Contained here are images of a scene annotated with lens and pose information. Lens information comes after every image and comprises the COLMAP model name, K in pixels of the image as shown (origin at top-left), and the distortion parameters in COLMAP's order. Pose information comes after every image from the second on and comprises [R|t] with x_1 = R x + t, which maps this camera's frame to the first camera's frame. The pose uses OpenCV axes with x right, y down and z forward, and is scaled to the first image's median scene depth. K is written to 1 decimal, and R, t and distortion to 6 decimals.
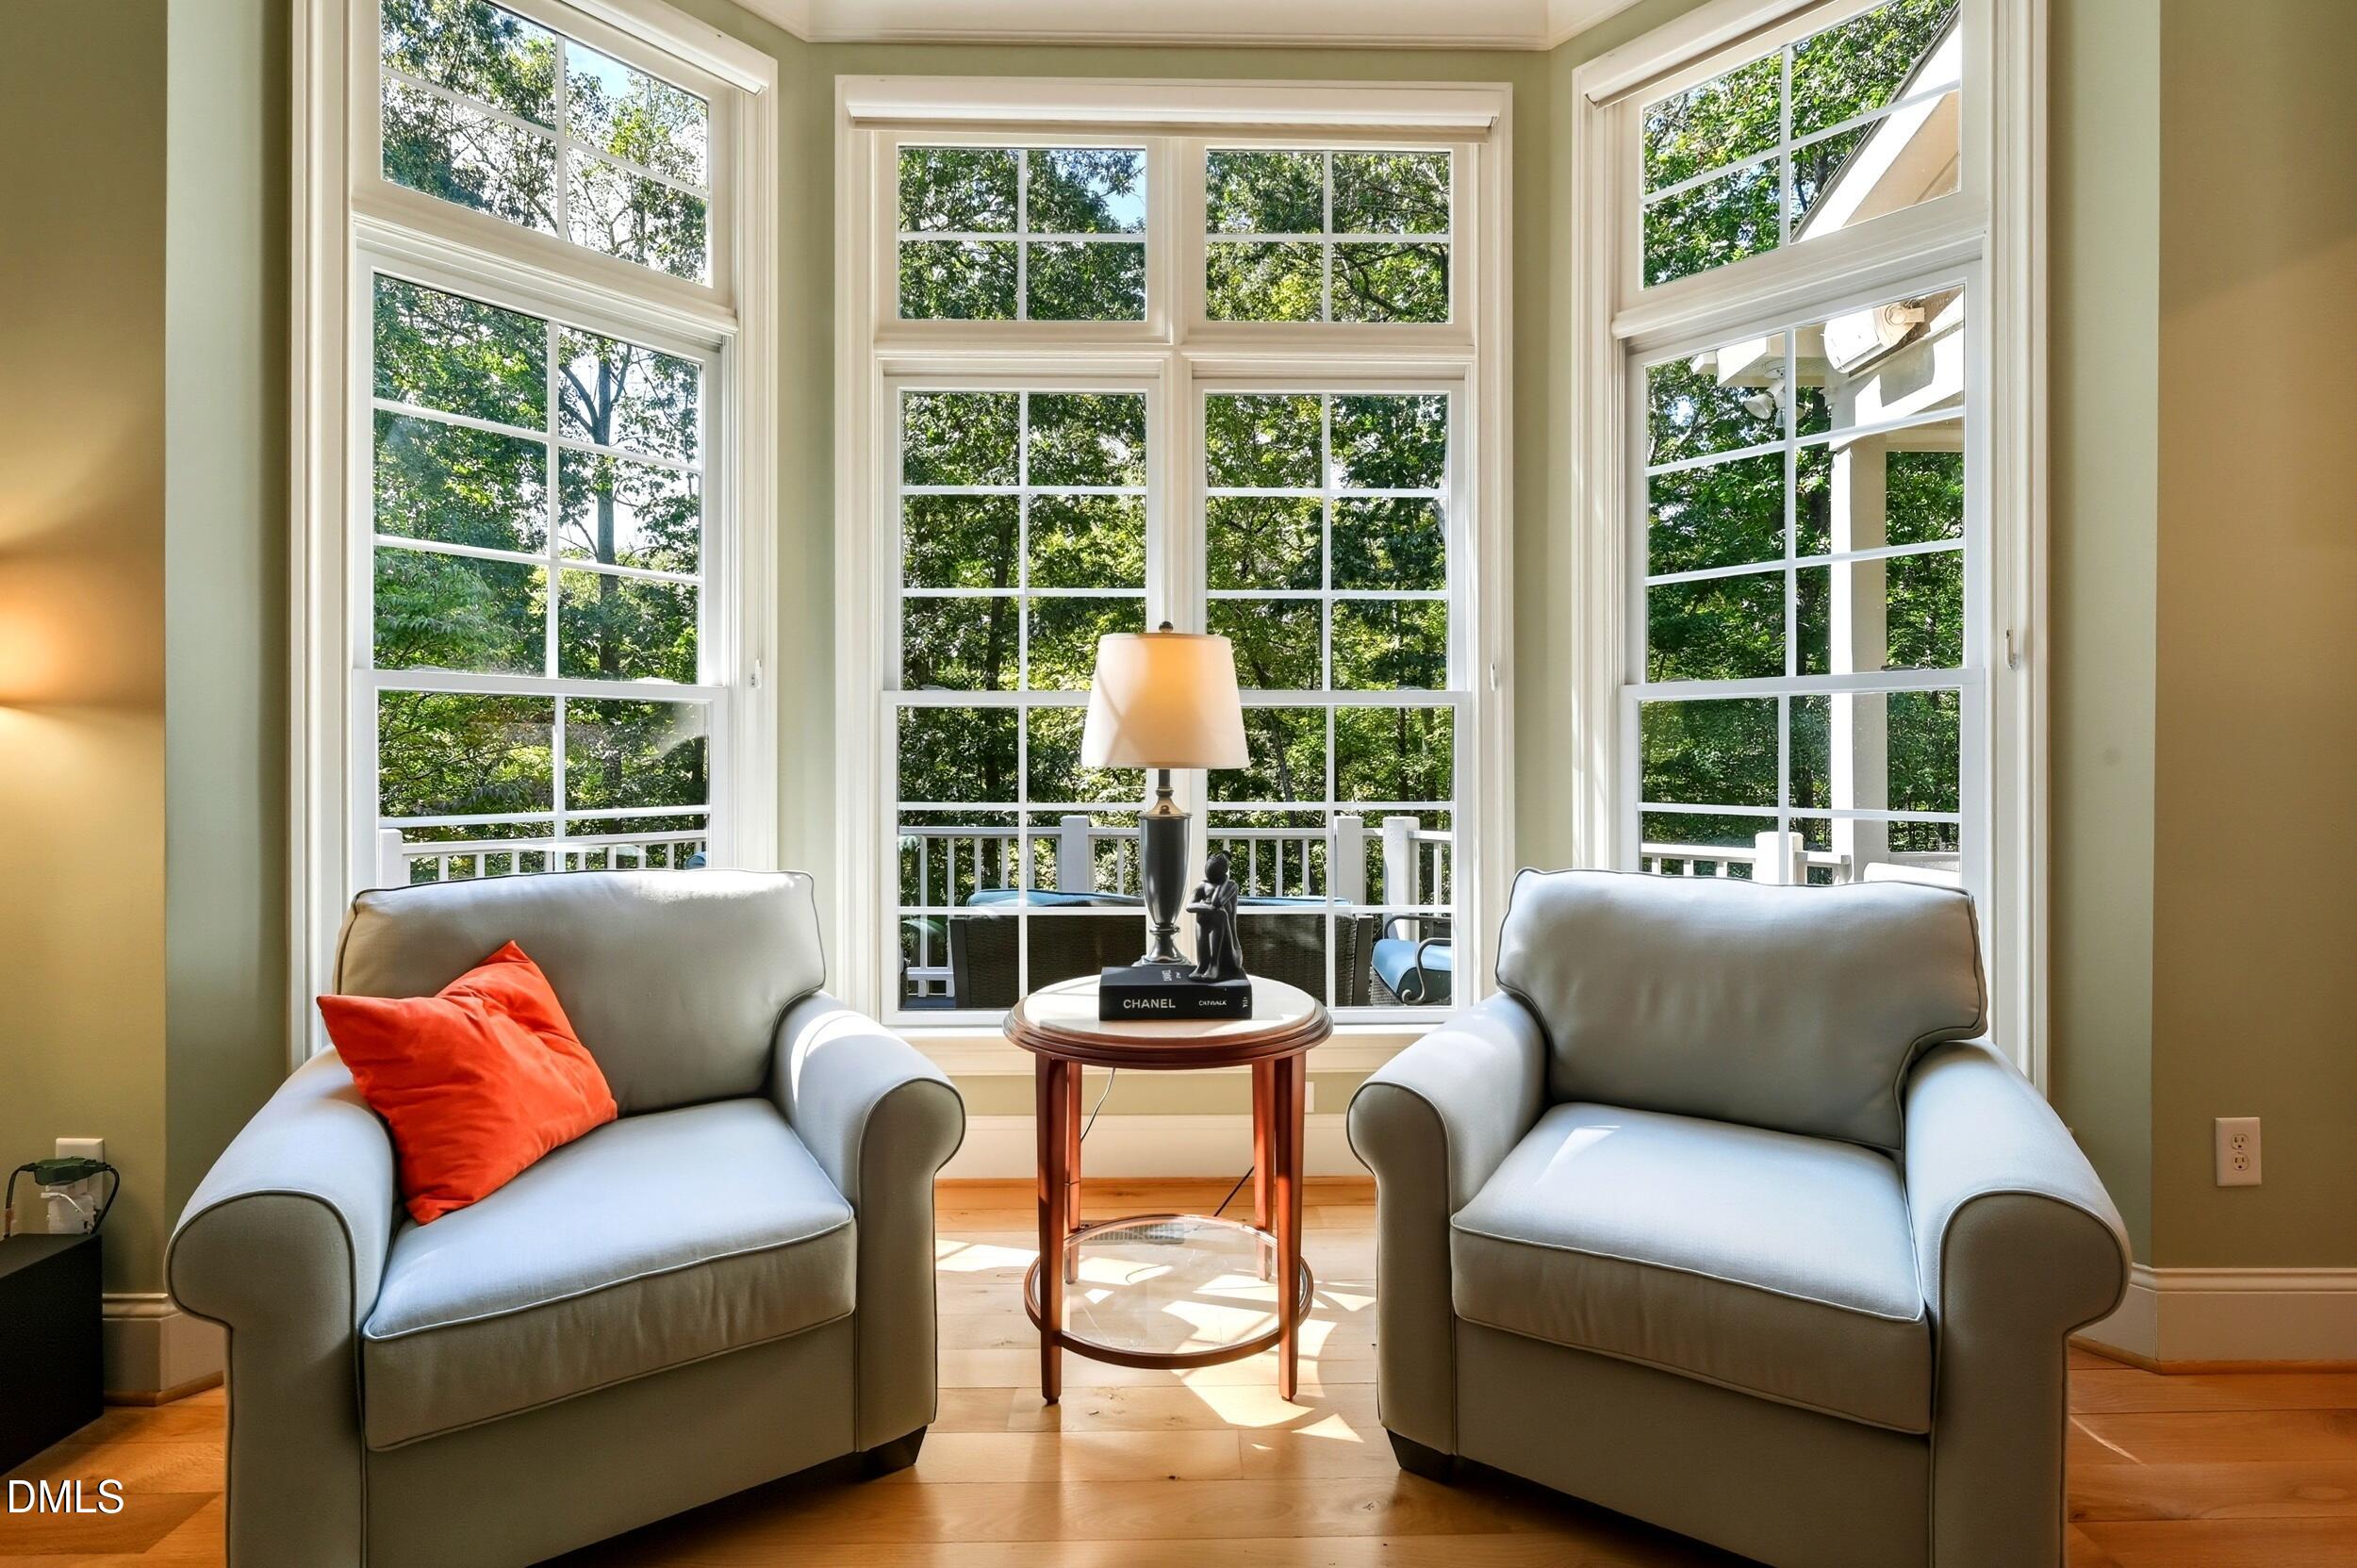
lens RADIAL K [[1020.5, 0, 1191.2], [0, 1020.5, 772.3], [0, 0, 1]] dist [-0.005027, -0.000442]
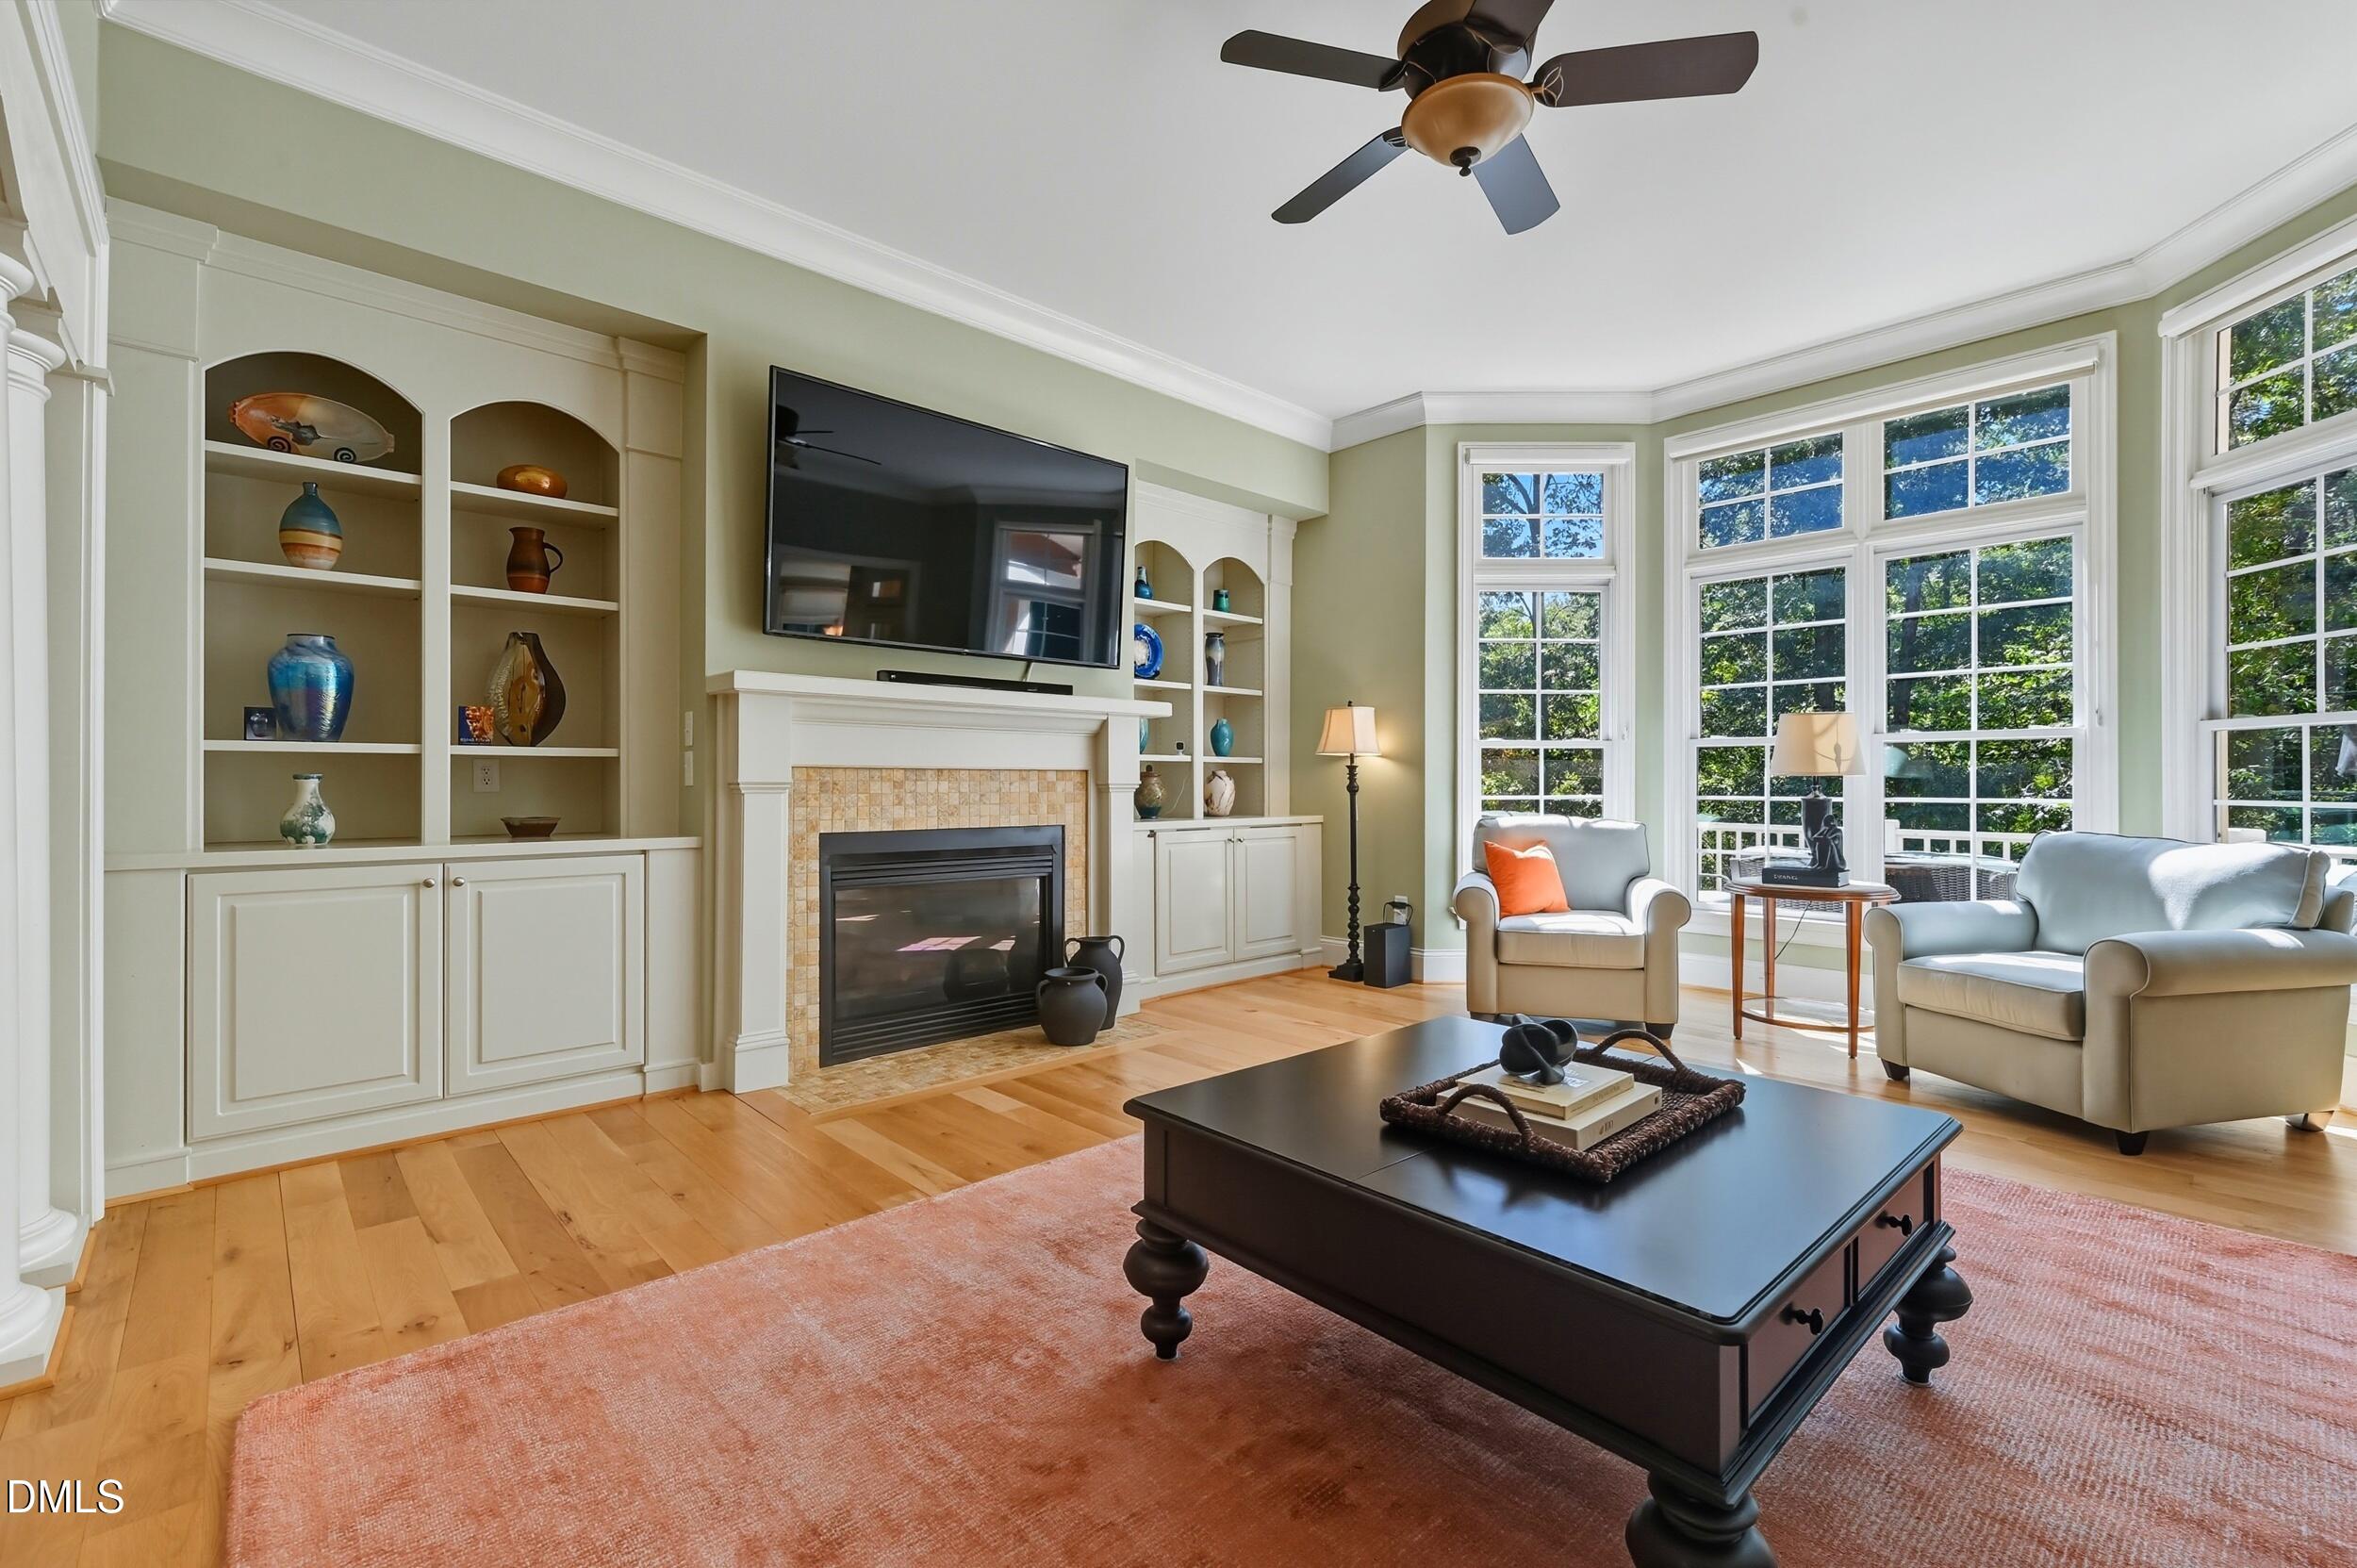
lens RADIAL K [[1020.5, 0, 1180.7], [0, 1020.5, 786.5], [0, 0, 1]] dist [-0.005027, -0.000442]
pose [[0.671118, 0.004318, -0.741338, 0.505157], [-0.009002, 0.999957, -0.002325, 0.024686], [0.741296, 0.008234, 0.671128, -1.060795]]
